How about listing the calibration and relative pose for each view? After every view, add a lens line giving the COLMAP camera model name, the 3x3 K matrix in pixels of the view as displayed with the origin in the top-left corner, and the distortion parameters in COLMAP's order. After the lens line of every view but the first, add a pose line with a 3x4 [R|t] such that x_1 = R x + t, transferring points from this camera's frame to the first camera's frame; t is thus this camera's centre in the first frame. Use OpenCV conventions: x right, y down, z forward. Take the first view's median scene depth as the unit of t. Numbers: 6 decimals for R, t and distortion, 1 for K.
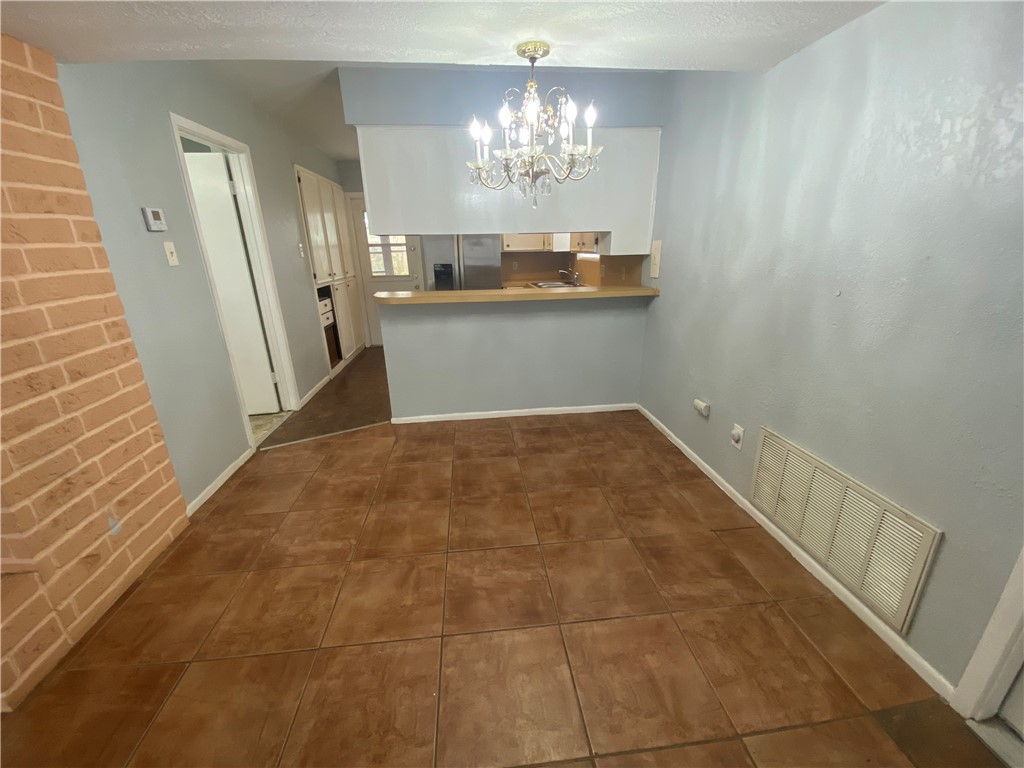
lens RADIAL K [[415.1, 0, 513.2], [0, 415.1, 381.0], [0, 0, 1]] dist [0.039721, -0.030302]
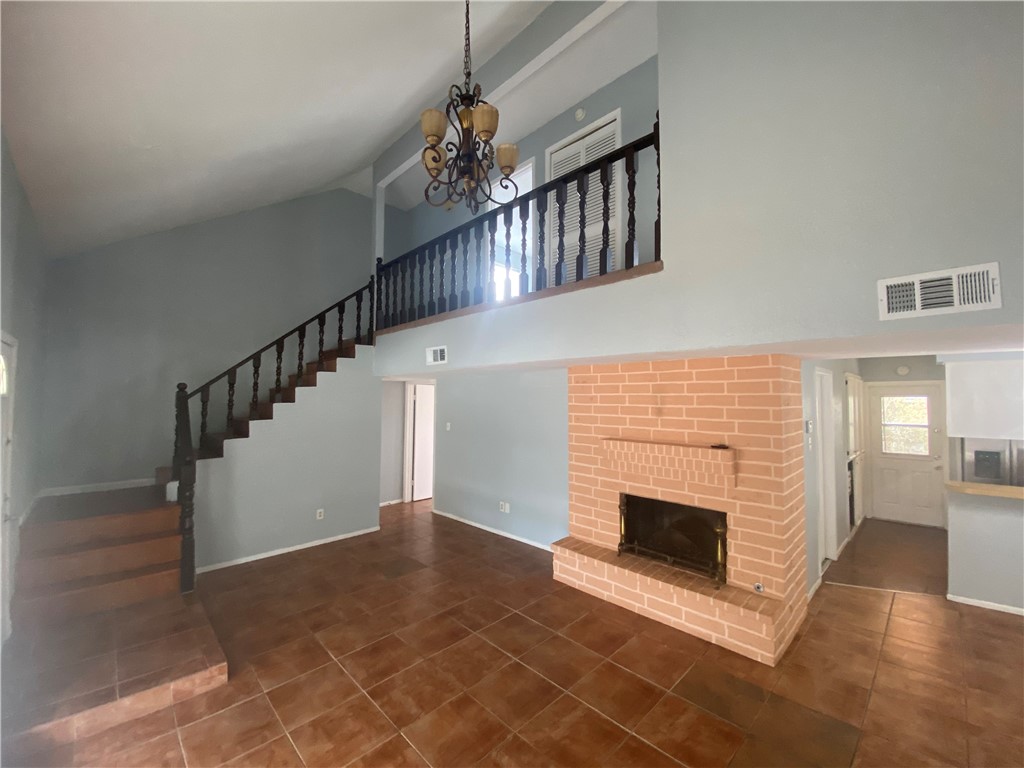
lens RADIAL K [[415.1, 0, 513.2], [0, 415.1, 381.0], [0, 0, 1]] dist [0.039721, -0.030302]
pose [[0.623875, -0.002184, -0.781521, -0.130694], [-0.265816, 0.939784, -0.214822, 0.086879], [0.734930, 0.341763, 0.585727, -0.574348]]
